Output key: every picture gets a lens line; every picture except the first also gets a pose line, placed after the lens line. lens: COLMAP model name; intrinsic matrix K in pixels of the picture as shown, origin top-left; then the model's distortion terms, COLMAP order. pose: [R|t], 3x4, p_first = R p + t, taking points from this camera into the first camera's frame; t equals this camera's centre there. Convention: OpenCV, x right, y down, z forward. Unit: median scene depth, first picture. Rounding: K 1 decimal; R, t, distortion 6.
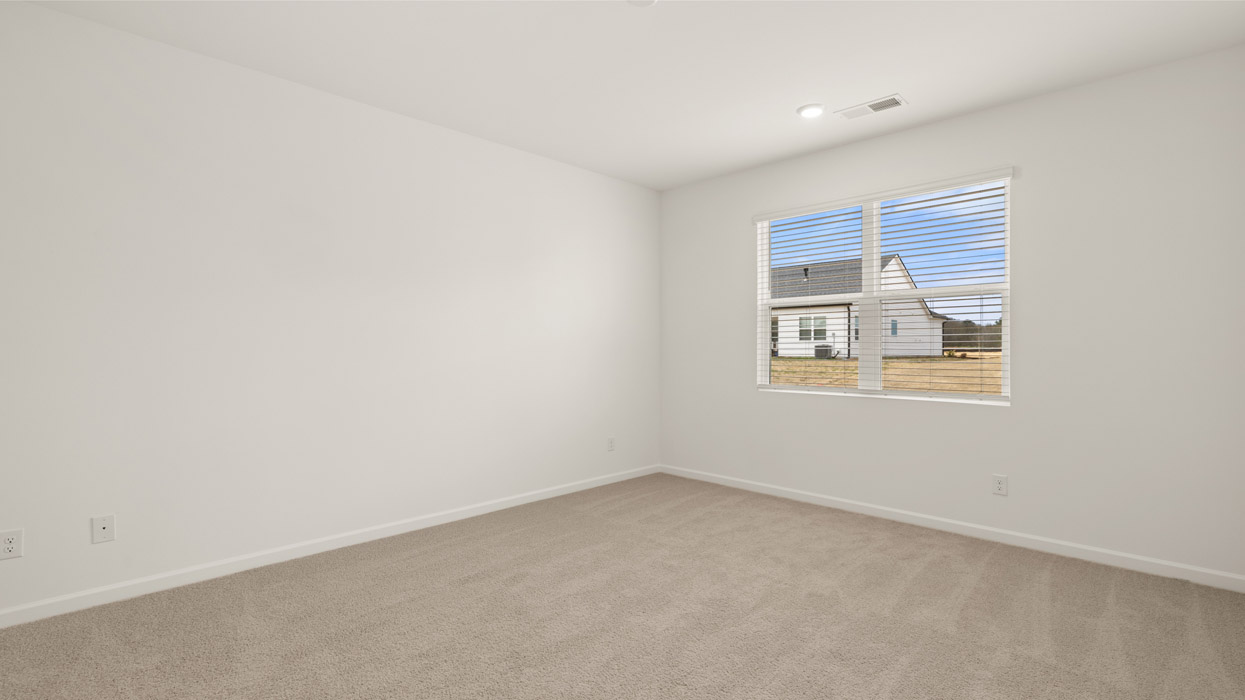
lens RADIAL K [[518.0, 0, 622.5], [0, 518.0, 350.0], [0, 0, 1]] dist [-0.002255, 0.000032]
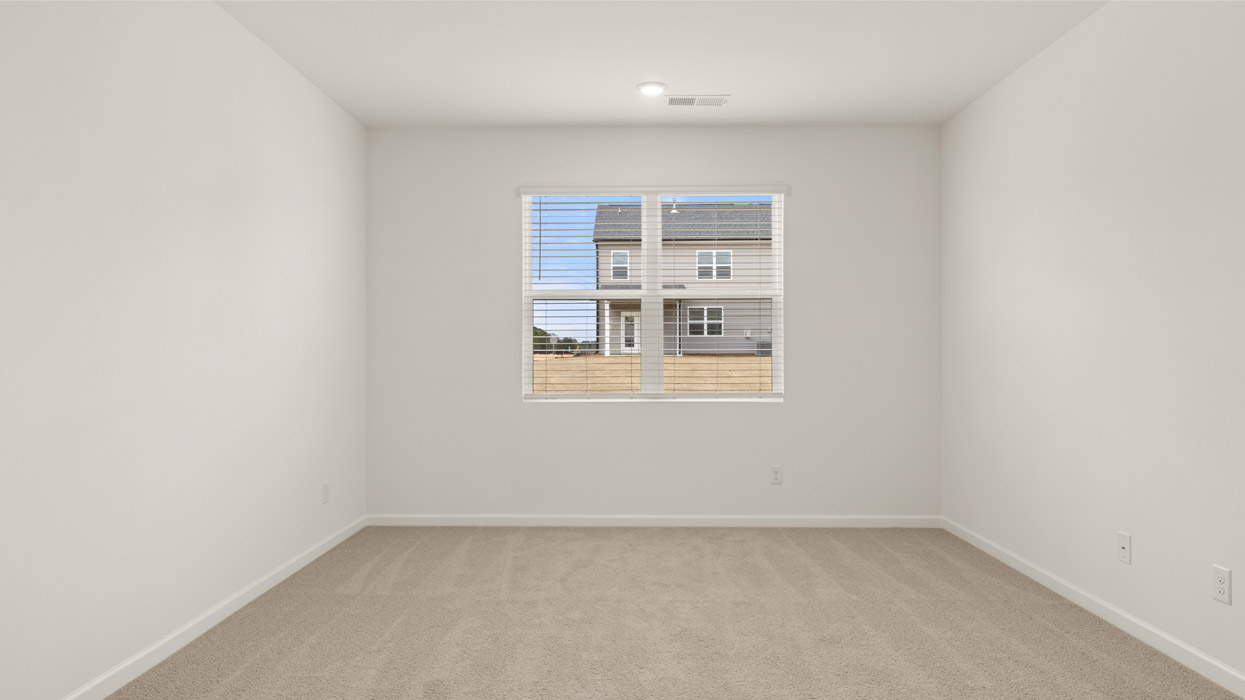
lens RADIAL K [[678.6, 0, 622.5], [0, 678.6, 350.0], [0, 0, 1]] dist [-0.000997, 0.000201]
pose [[0.758253, -0.000450, 0.651961, -0.447937], [0.003829, 0.999986, -0.003763, 0.002289], [-0.651949, 0.005350, 0.758244, 0.127338]]
